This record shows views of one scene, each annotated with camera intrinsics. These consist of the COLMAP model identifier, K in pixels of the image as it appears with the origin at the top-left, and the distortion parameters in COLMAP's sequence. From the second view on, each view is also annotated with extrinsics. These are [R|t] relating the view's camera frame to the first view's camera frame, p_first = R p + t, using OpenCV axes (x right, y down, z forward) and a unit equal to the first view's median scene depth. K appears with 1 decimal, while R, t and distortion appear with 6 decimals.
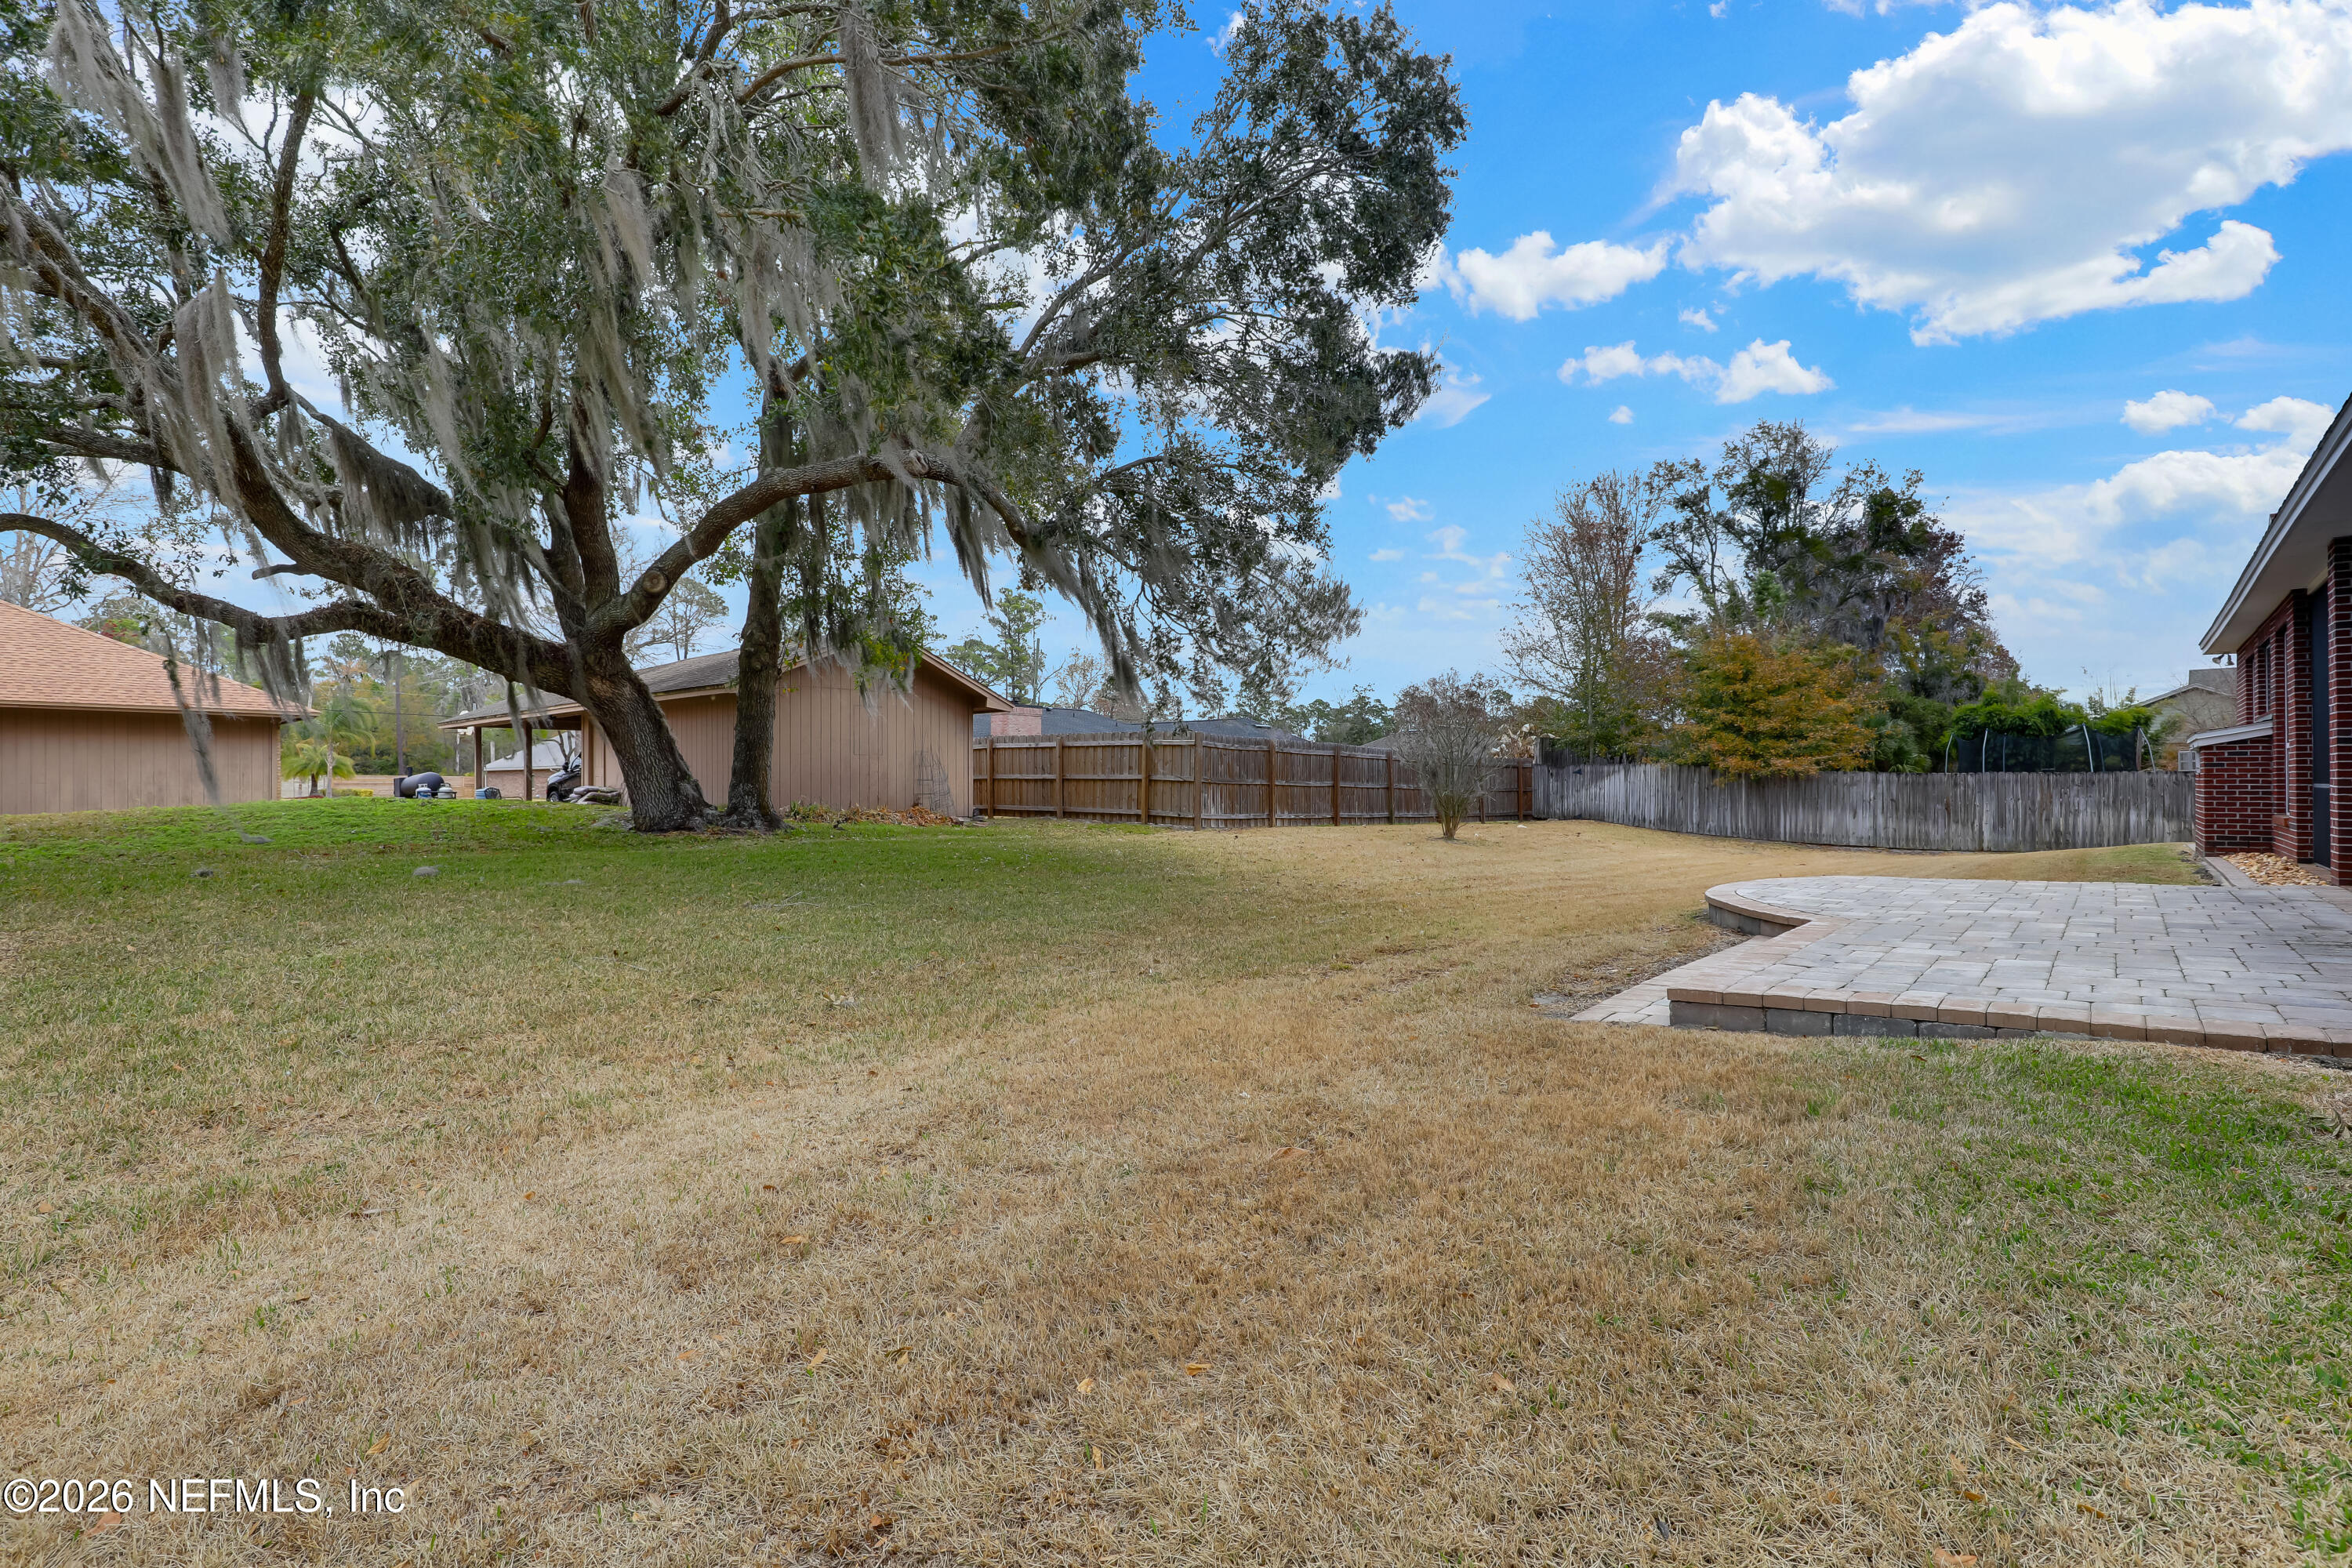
lens RADIAL K [[1097.7, 0, 1175.8], [0, 1097.7, 766.8], [0, 0, 1]] dist [-0.023209, 0.000355]
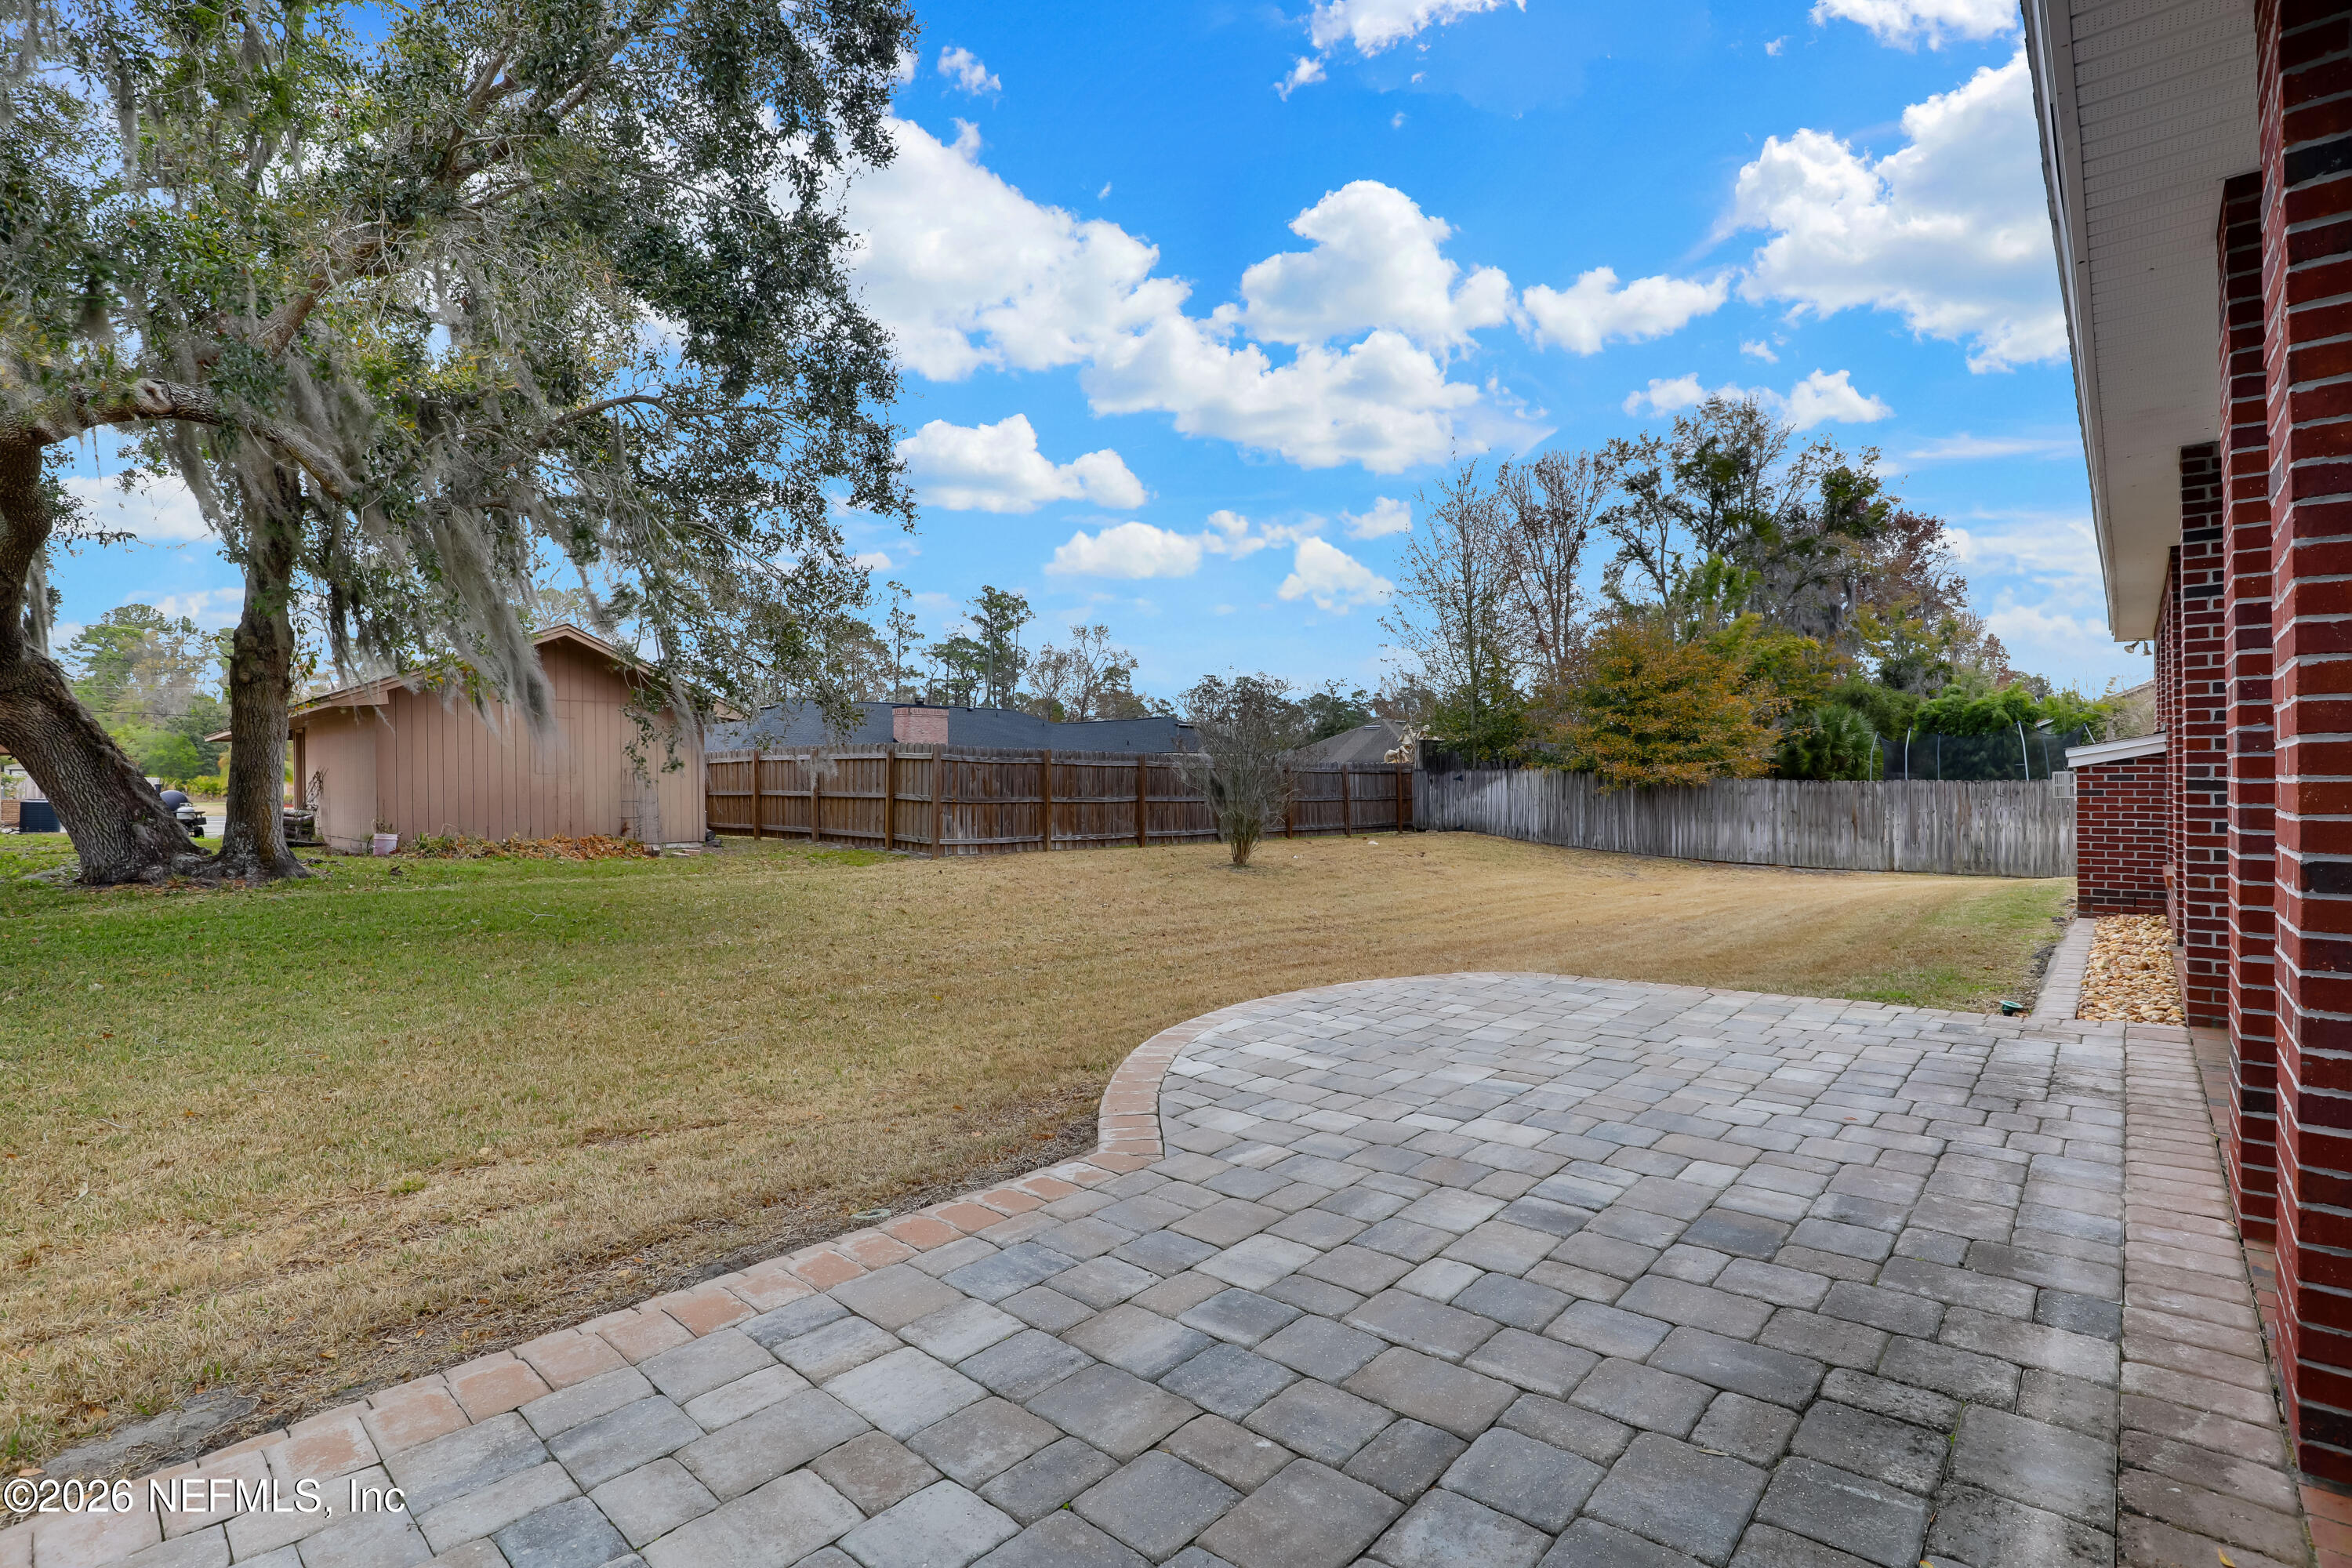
lens RADIAL K [[1072.4, 0, 1173.7], [0, 1072.4, 775.0], [0, 0, 1]] dist [-0.024917, 0.000045]
pose [[0.999757, -0.007192, -0.020857, 0.166918], [0.007481, 0.999877, 0.013821, -0.013256], [0.020755, -0.013973, 0.999687, 0.126320]]
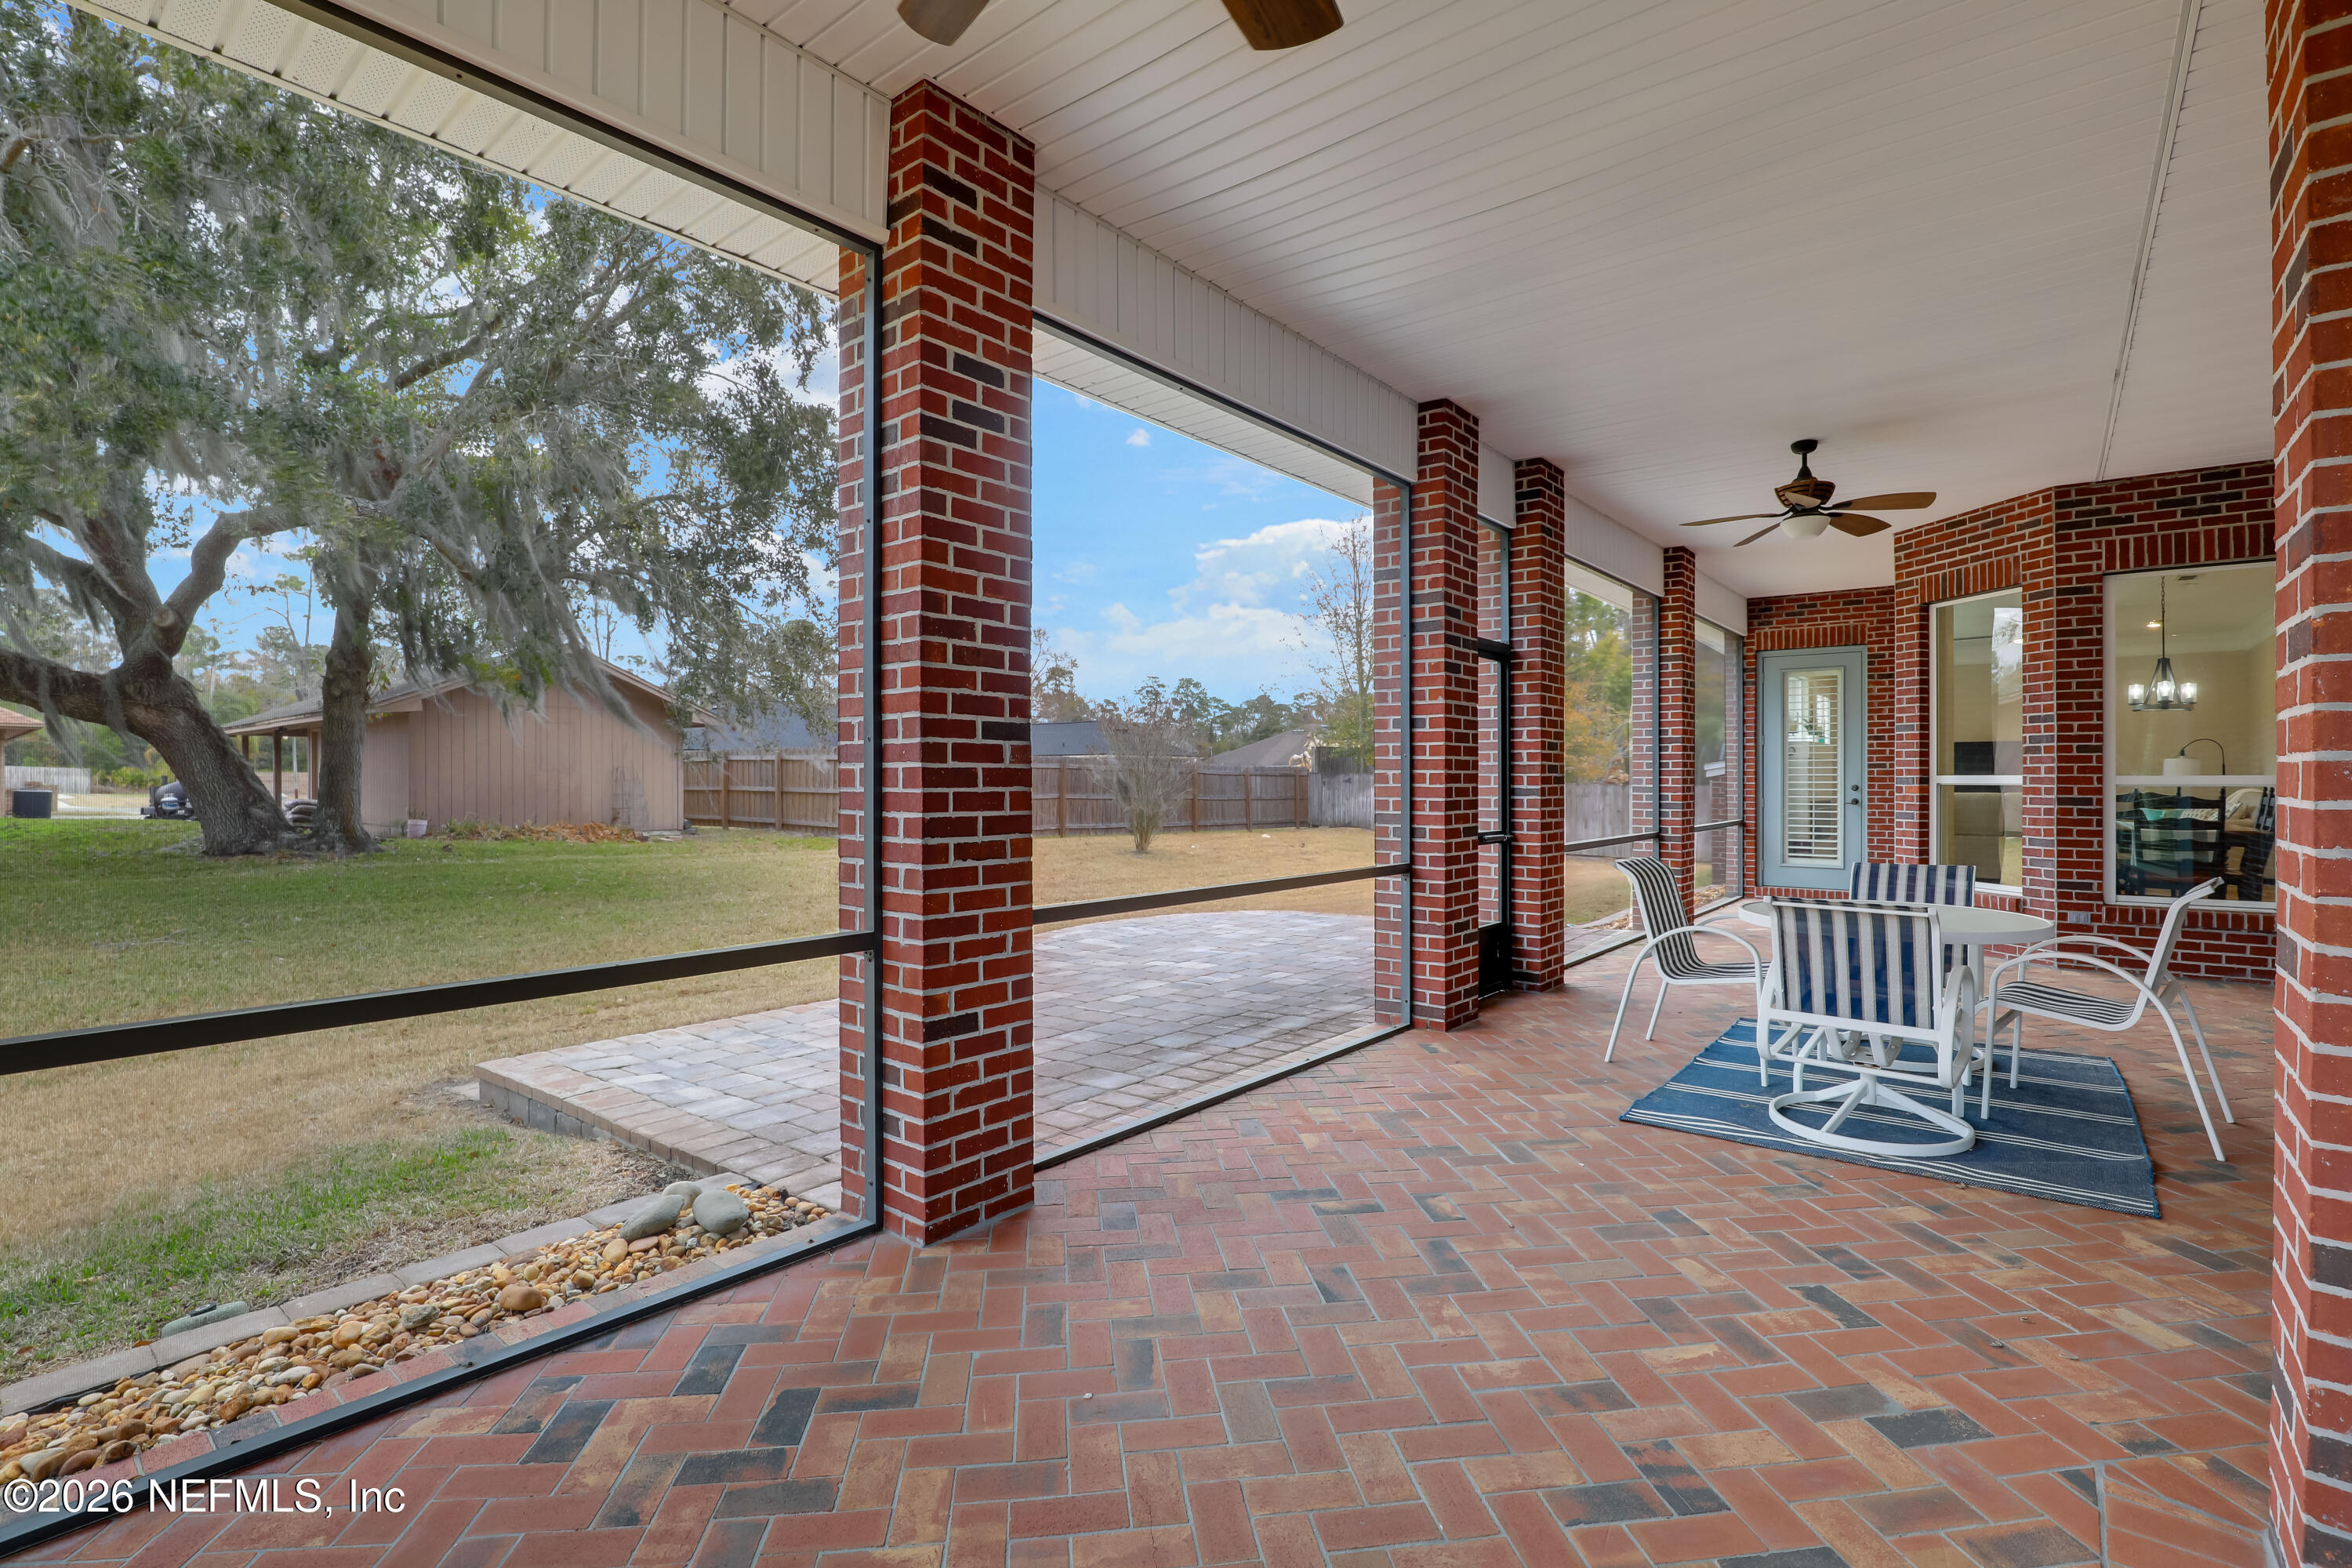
lens RADIAL K [[1081.3, 0, 1181.2], [0, 1081.3, 781.0], [0, 0, 1]] dist [-0.042939, 0.010044]
pose [[0.999334, 0.001955, 0.036433, 0.192772], [-0.002677, 0.999801, 0.019778, -0.016267], [-0.036387, -0.019862, 0.999140, -0.005286]]
